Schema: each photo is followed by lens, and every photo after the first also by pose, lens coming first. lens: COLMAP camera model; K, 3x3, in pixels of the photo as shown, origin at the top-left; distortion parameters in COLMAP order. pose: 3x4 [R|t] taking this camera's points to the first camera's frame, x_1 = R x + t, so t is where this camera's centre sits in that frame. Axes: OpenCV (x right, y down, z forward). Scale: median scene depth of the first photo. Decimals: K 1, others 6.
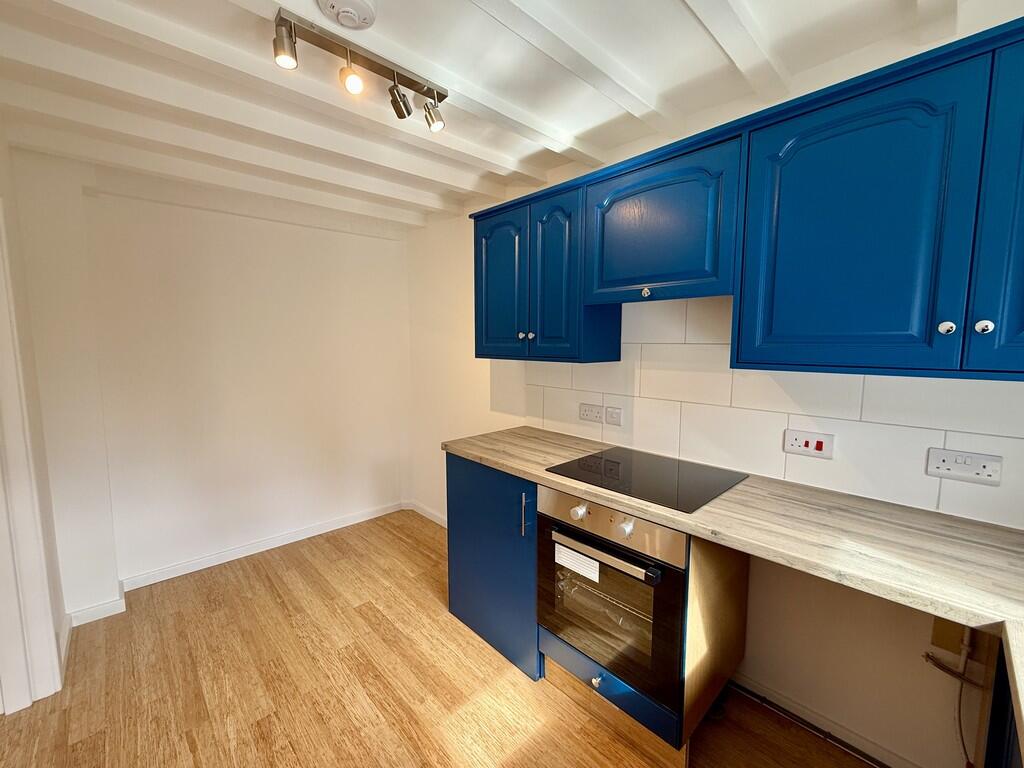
lens RADIAL K [[422.5, 0, 512.0], [0, 422.5, 384.0], [0, 0, 1]] dist [-0.000238, 0.000084]
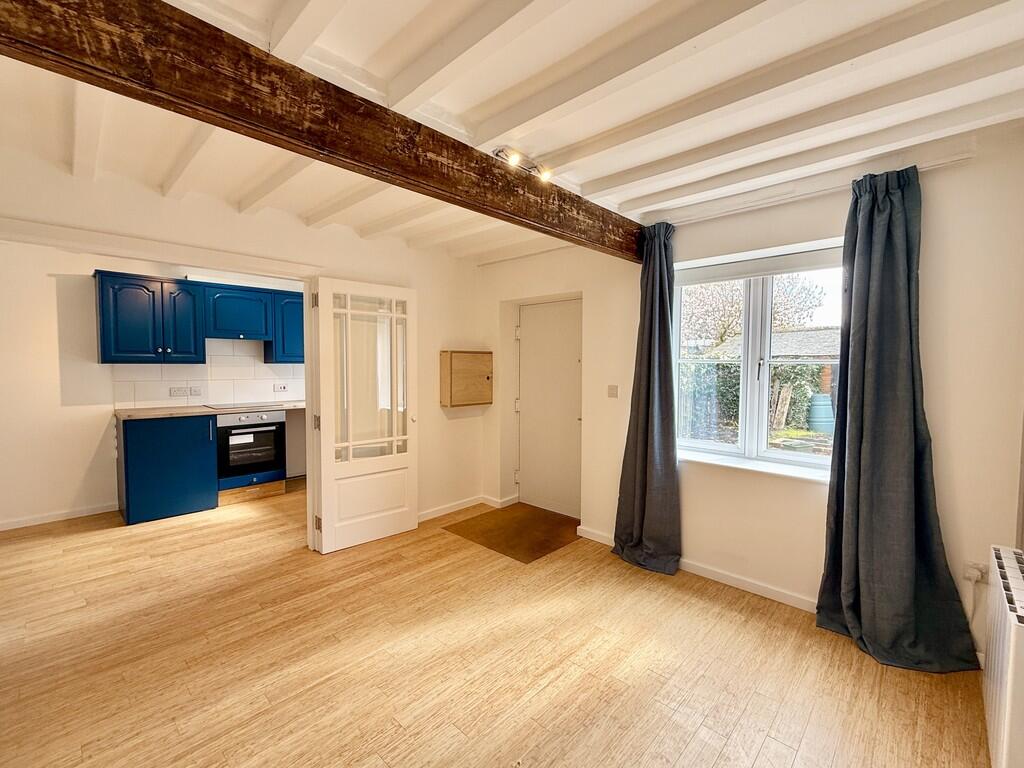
lens RADIAL K [[443.9, 0, 512.0], [0, 443.9, 384.0], [0, 0, 1]] dist [-0.001585, -0.000502]
pose [[-0.052989, -0.047854, 0.997448, -2.268624], [0.097084, 0.993873, 0.052840, 0.089092], [-0.993865, 0.099636, -0.048018, -0.475500]]
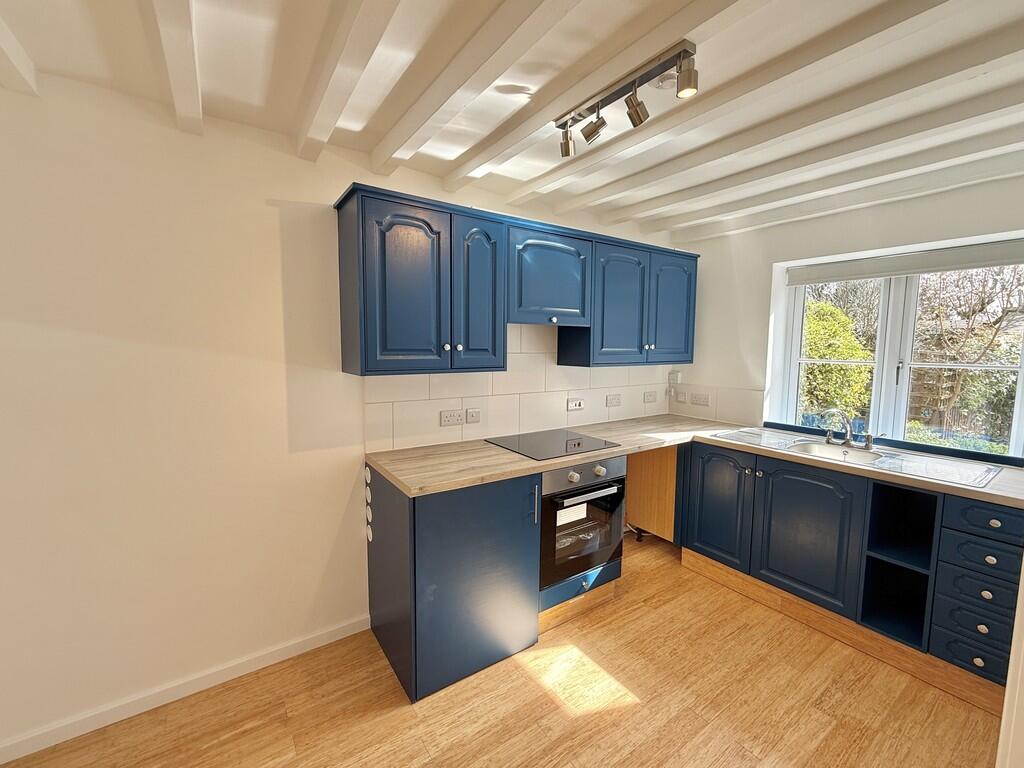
lens RADIAL K [[428.1, 0, 512.0], [0, 428.1, 384.0], [0, 0, 1]] dist [0.001116, -0.000089]
pose [[0.152735, -0.091528, 0.984020, -1.042022], [0.092078, 0.992689, 0.078043, -0.108089], [-0.983968, 0.078687, 0.160047, 0.806263]]
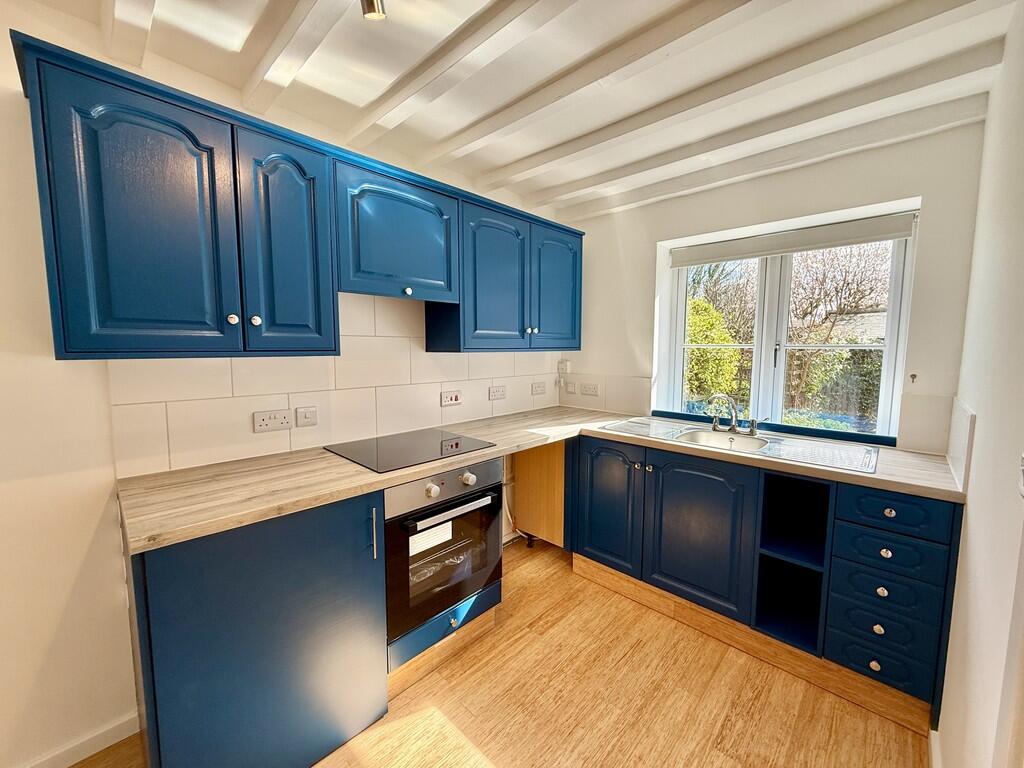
lens RADIAL K [[404.5, 0, 512.0], [0, 404.5, 384.0], [0, 0, 1]] dist [0.000986, 0.000052]
pose [[-0.051038, -0.094817, 0.994186, -0.724825], [0.098493, 0.990152, 0.099488, -0.040079], [-0.993828, 0.102998, -0.041196, 0.688880]]
